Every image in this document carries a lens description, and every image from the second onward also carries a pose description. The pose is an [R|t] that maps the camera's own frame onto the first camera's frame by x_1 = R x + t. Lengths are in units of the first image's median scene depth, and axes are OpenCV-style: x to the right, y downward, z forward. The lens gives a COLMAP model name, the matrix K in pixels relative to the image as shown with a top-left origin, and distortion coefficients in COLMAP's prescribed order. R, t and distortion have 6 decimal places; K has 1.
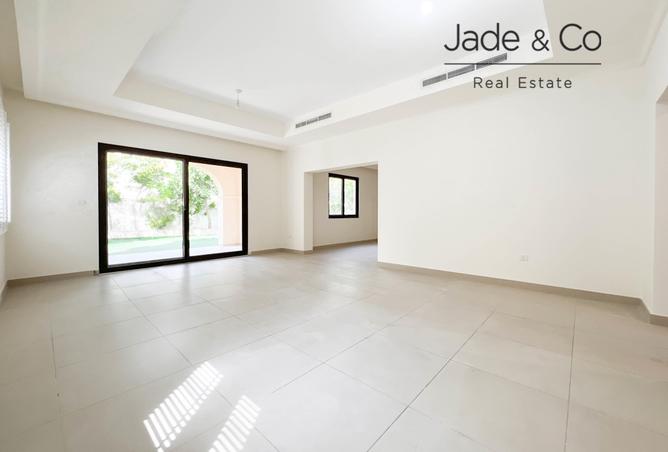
lens RADIAL K [[271.1, 0, 332.8], [0, 271.1, 219.4], [0, 0, 1]] dist [0.001549, 0.000077]
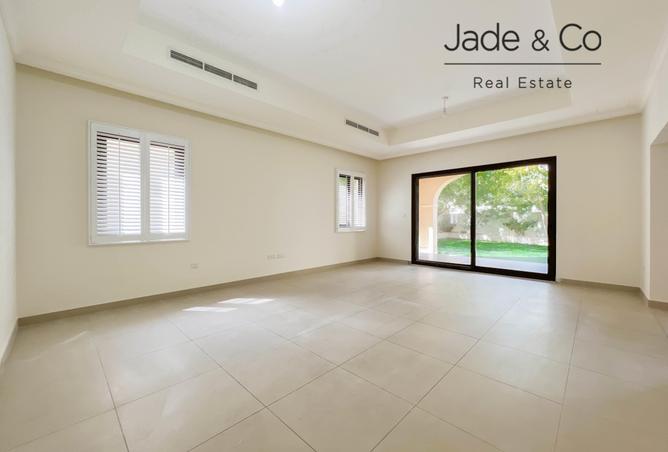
lens RADIAL K [[271.1, 0, 332.8], [0, 271.1, 219.4], [0, 0, 1]] dist [0.001549, 0.000077]
pose [[-0.027713, -0.002346, -0.999613, 0.590275], [-0.028572, 0.999591, -0.001553, -0.023333], [0.999208, 0.028518, -0.027769, 0.588085]]
